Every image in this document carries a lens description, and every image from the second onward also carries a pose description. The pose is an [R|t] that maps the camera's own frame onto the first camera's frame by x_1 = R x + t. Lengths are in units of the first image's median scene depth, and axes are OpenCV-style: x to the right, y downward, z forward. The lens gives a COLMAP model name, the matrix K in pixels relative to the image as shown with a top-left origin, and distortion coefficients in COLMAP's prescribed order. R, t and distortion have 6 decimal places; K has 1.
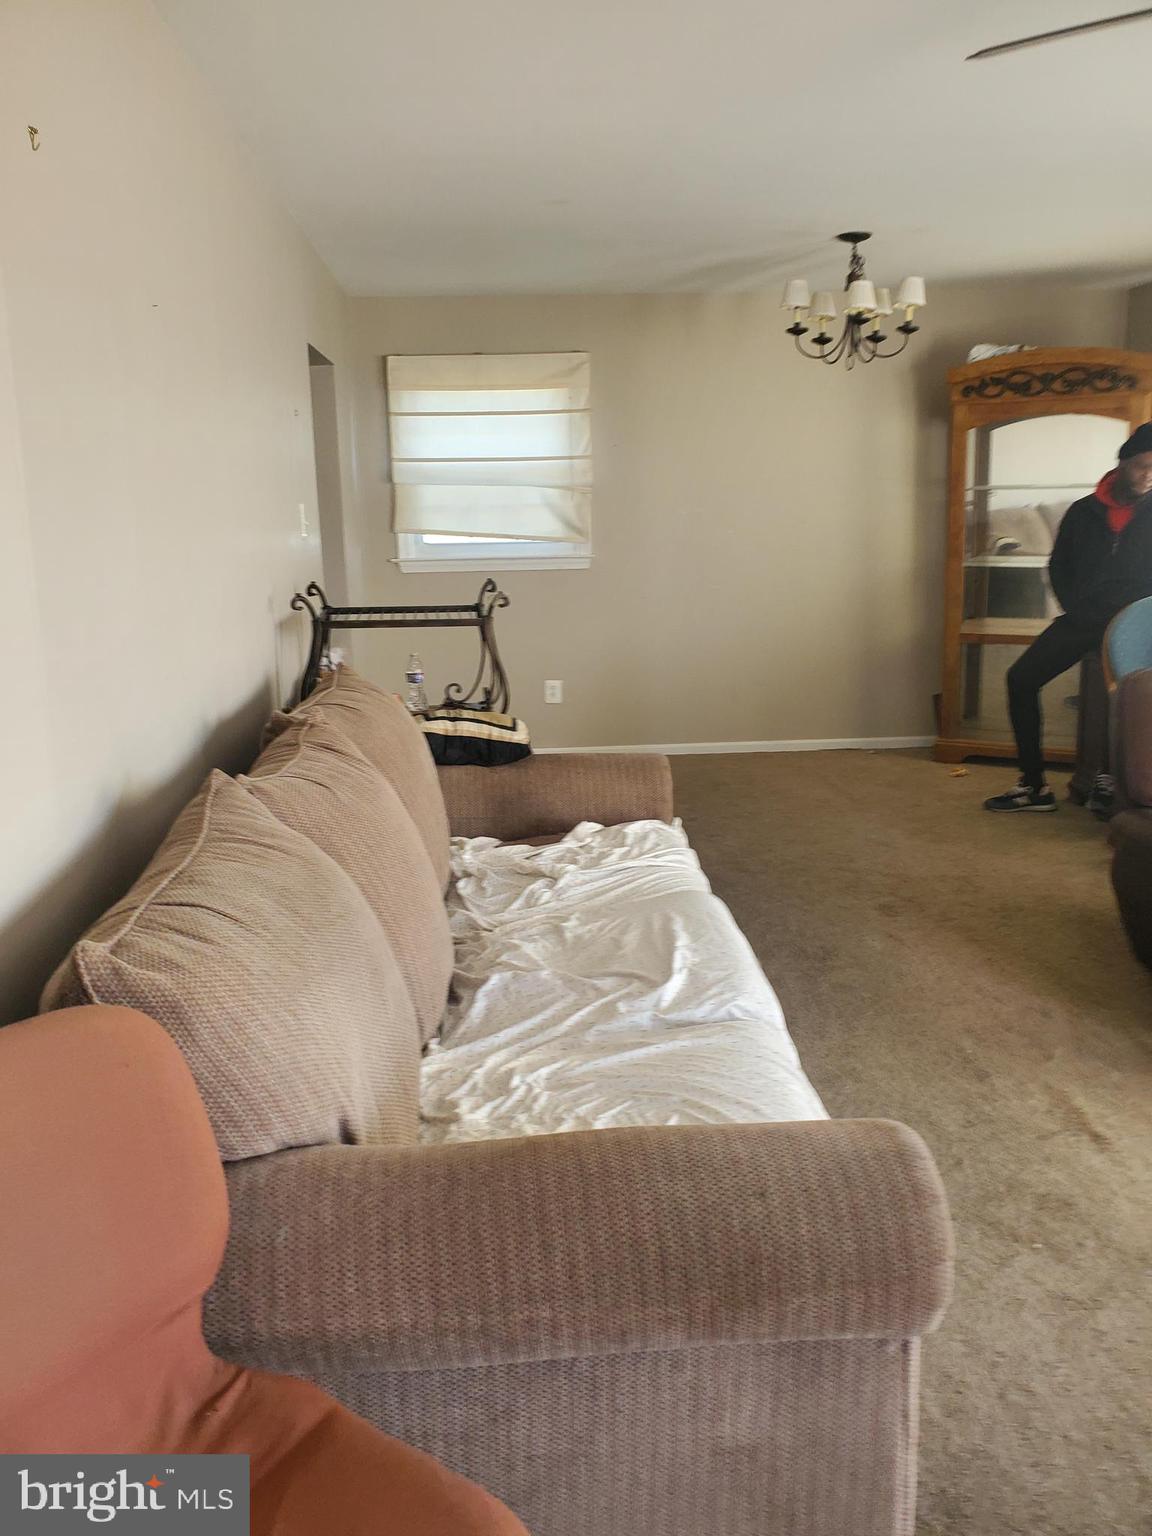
lens RADIAL K [[1244.7, 0, 569.6], [0, 1244.7, 778.8], [0, 0, 1]] dist [0.061825, -0.101569]
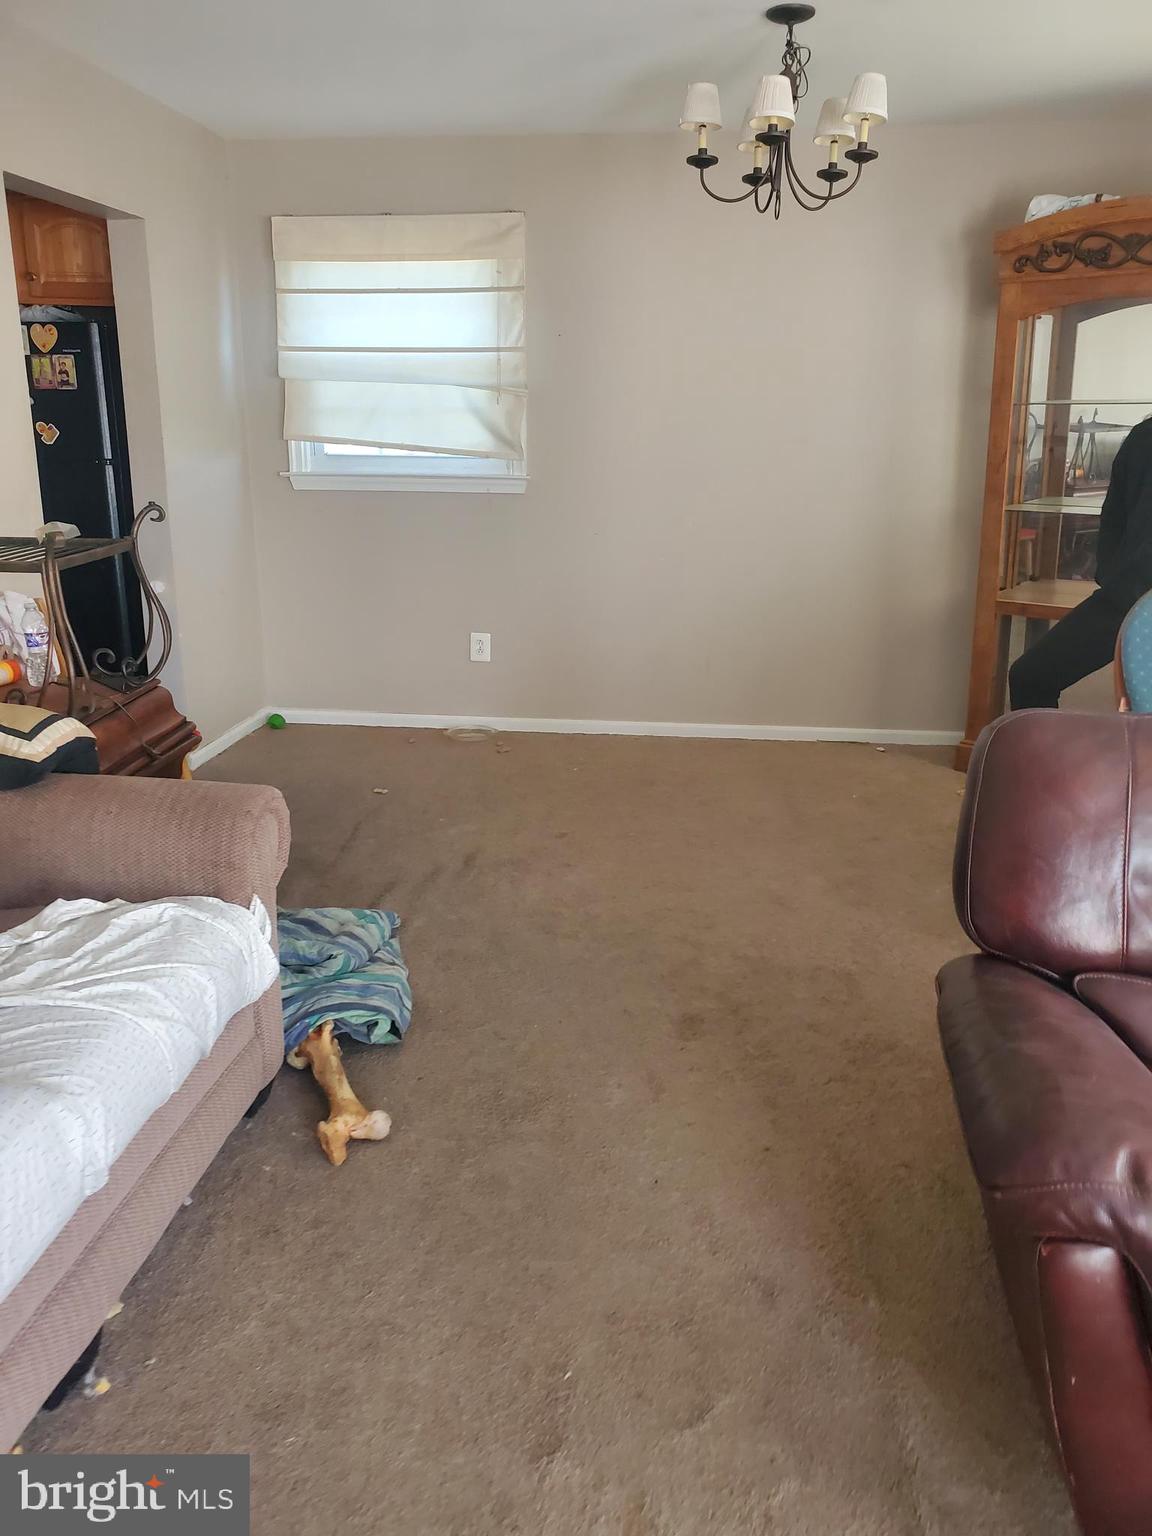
lens RADIAL K [[1213.0, 0, 576.0], [0, 1213.0, 768.0], [0, 0, 1]] dist [0.003792, 0.033801]
pose [[0.979503, 0.080004, -0.184859, 0.217176], [-0.068027, 0.995207, 0.070255, -0.053715], [0.189594, -0.056240, 0.980251, 0.252567]]
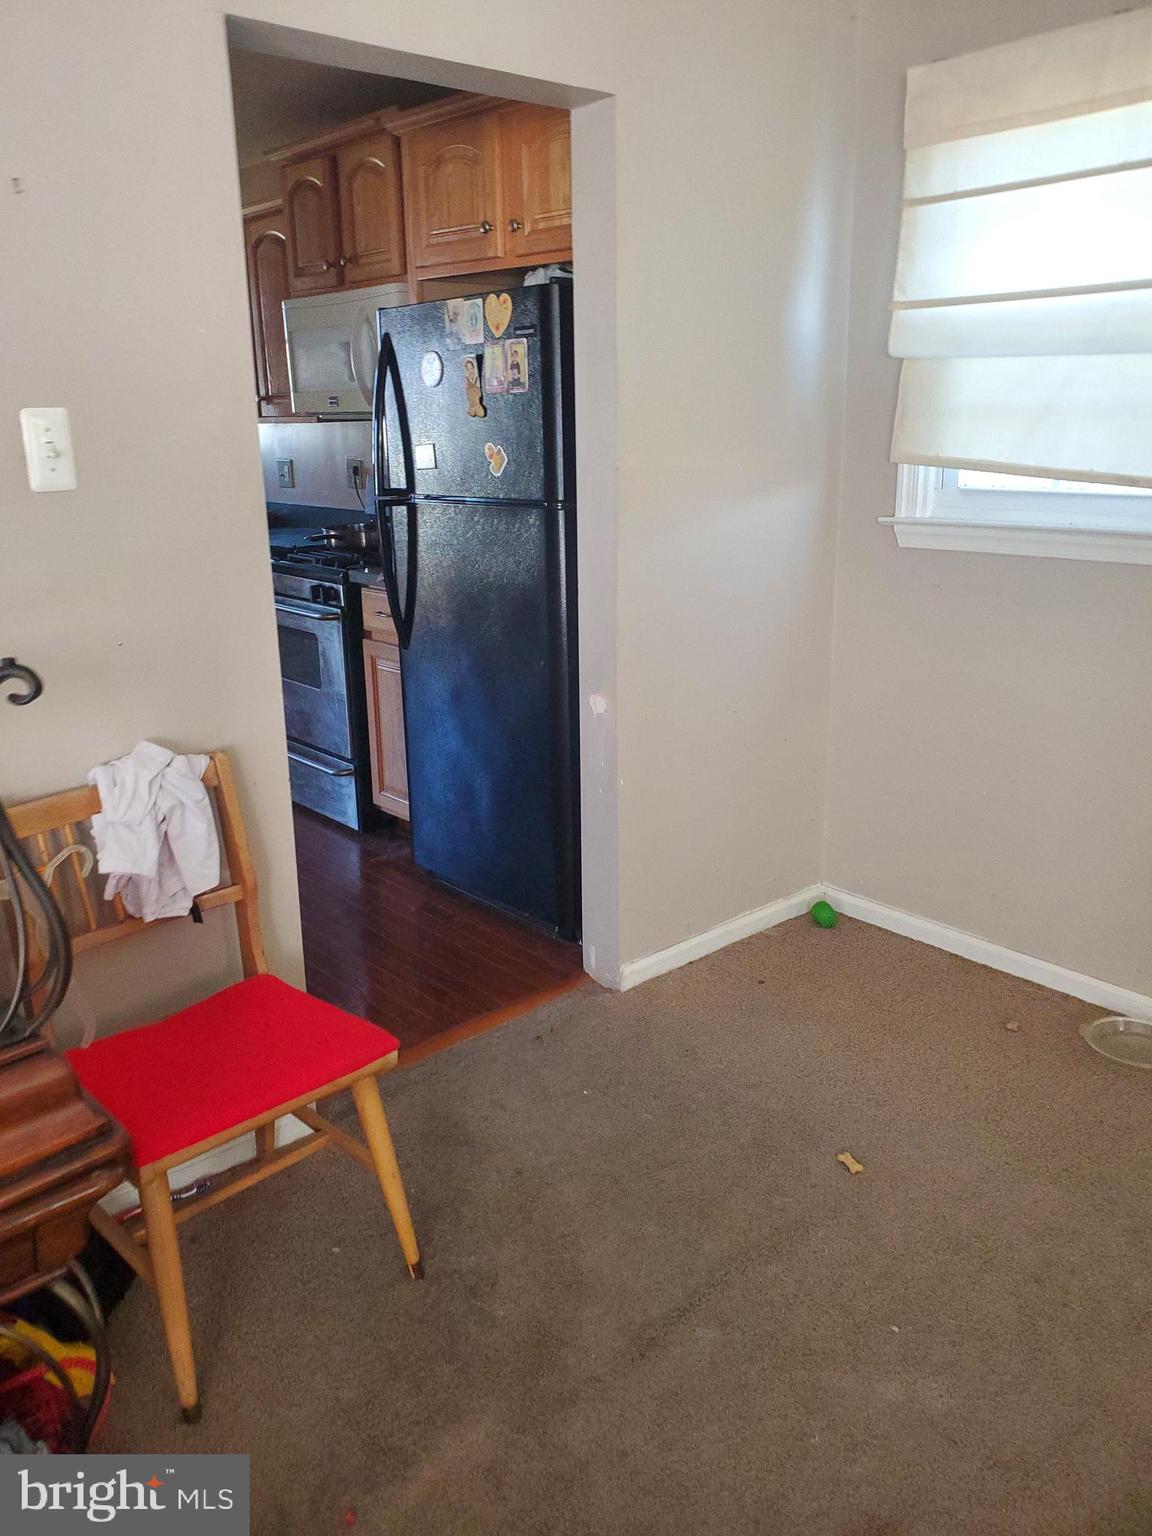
lens RADIAL K [[1213.0, 0, 576.0], [0, 1213.0, 768.0], [0, 0, 1]] dist [0.003792, 0.033801]
pose [[0.607223, 0.235263, -0.758902, 0.173671], [-0.168044, 0.971576, 0.166735, -0.144706], [0.776557, 0.026283, 0.629498, 0.632597]]
